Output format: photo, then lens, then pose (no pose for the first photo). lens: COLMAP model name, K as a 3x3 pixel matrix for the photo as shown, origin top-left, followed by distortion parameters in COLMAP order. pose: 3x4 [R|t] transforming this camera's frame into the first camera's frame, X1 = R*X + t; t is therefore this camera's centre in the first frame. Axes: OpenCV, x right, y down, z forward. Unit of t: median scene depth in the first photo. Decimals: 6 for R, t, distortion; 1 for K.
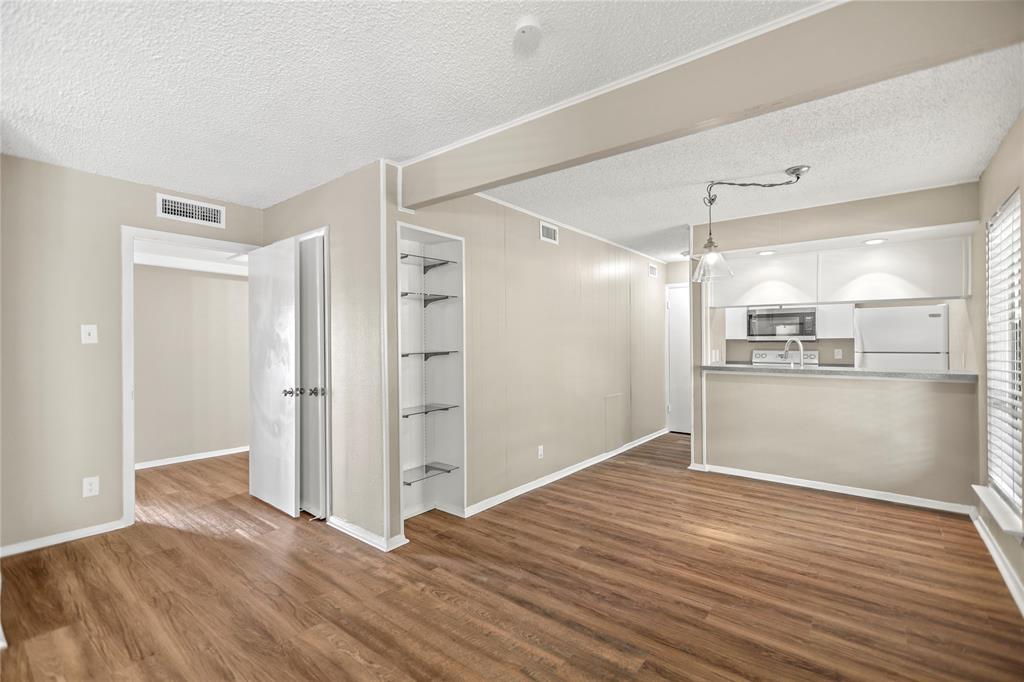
lens RADIAL K [[461.4, 0, 507.5], [0, 461.4, 349.4], [0, 0, 1]] dist [0.002082, 0.000370]
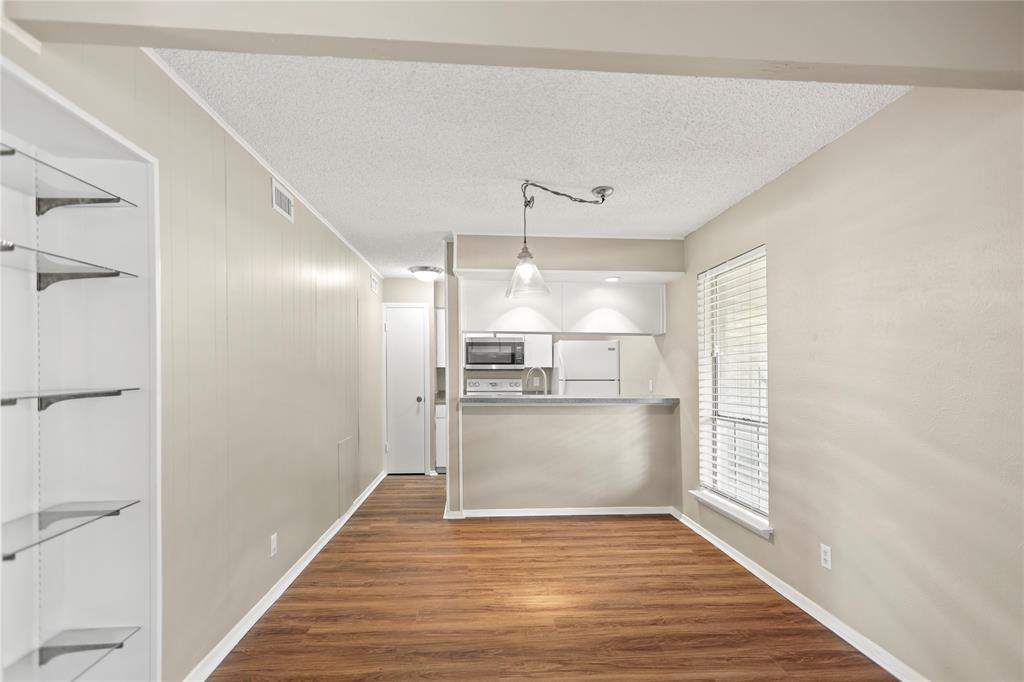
lens RADIAL K [[478.4, 0, 511.9], [0, 478.4, 369.5], [0, 0, 1]] dist [-0.000046, 0.000569]
pose [[0.735515, 0.004890, 0.677491, -0.152436], [0.006636, 0.999874, -0.014420, -0.005086], [-0.677476, 0.015102, 0.735390, 0.344584]]
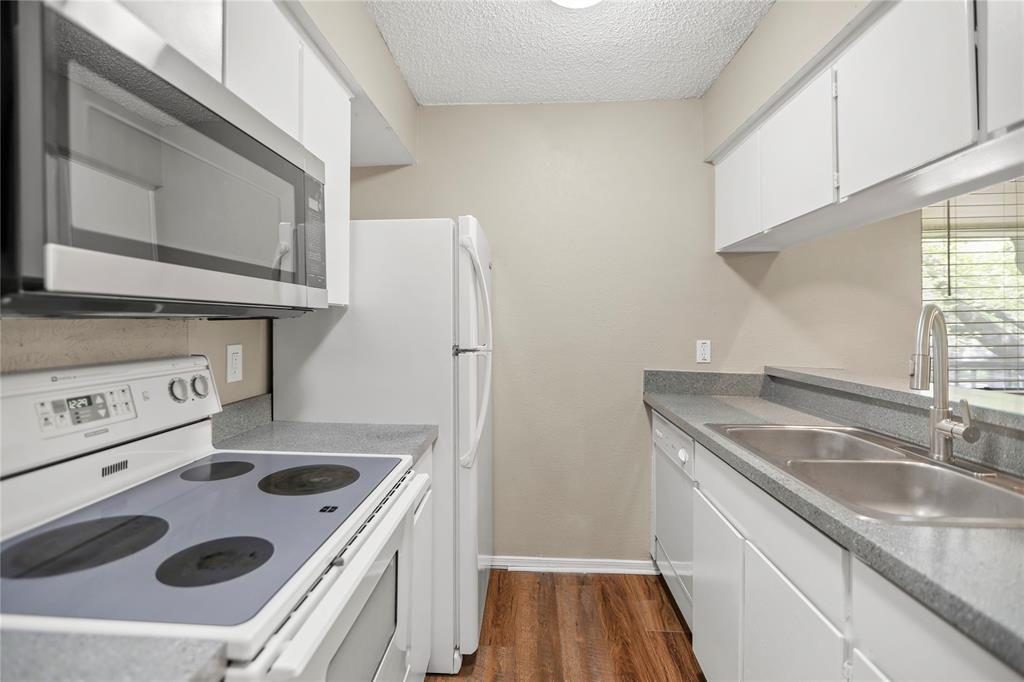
lens RADIAL K [[464.3, 0, 502.9], [0, 464.3, 332.5], [0, 0, 1]] dist [0.000576, -0.000084]
pose [[-0.571319, -0.014661, 0.820597, 0.691578], [0.009717, 0.999650, 0.024626, -0.020963], [-0.820671, 0.022043, -0.570976, 1.700417]]
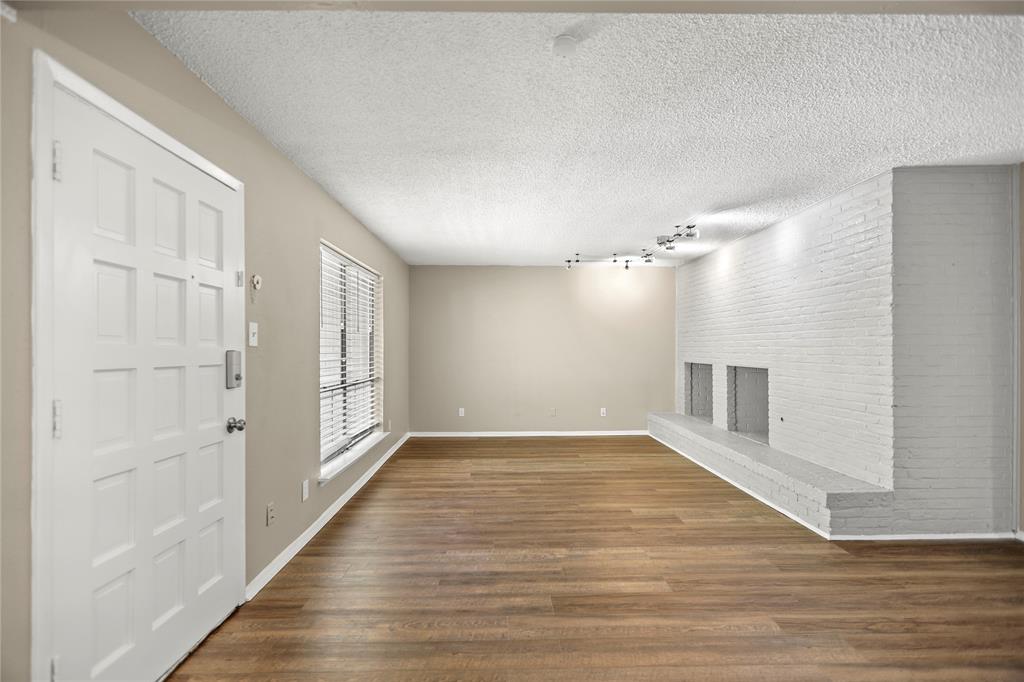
lens RADIAL K [[461.4, 0, 507.5], [0, 461.4, 349.4], [0, 0, 1]] dist [0.002082, 0.000370]
pose [[-0.772726, 0.006819, -0.634703, 0.384130], [-0.002188, 0.999908, 0.013405, -0.007055], [0.634736, 0.011747, -0.772640, 0.800752]]
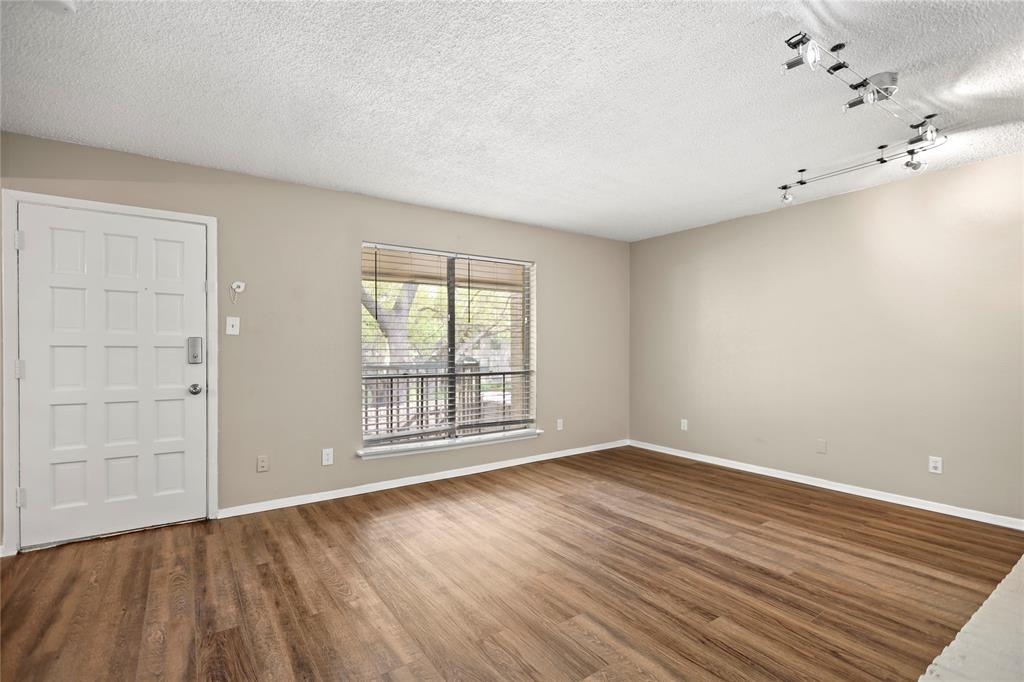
lens RADIAL K [[466.0, 0, 497.6], [0, 466.0, 350.7], [0, 0, 1]] dist [0.001144, 0.000247]
pose [[-0.955042, 0.000708, 0.296470, -0.525813], [0.006172, 0.999828, 0.017494, 0.016949], [-0.296407, 0.018537, -0.954882, 0.770934]]
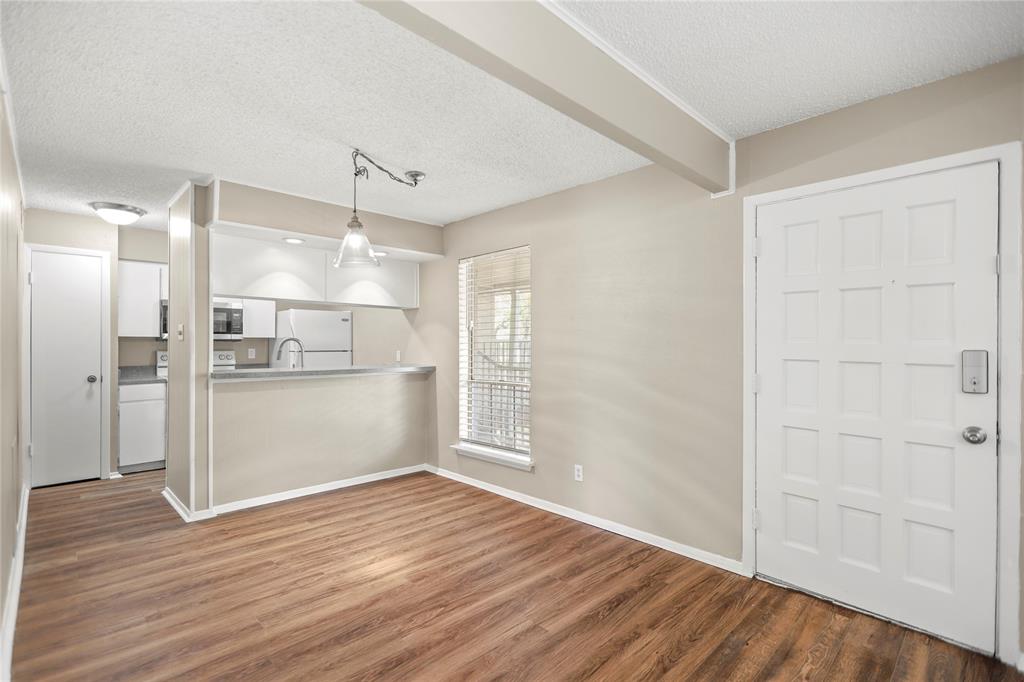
lens RADIAL K [[474.1, 0, 504.6], [0, 474.1, 342.2], [0, 0, 1]] dist [-0.000549, -0.000195]
pose [[0.131951, 0.003803, 0.991249, -0.334593], [0.008756, 0.999949, -0.005002, -0.007571], [-0.991218, 0.009339, 0.131911, 0.566336]]
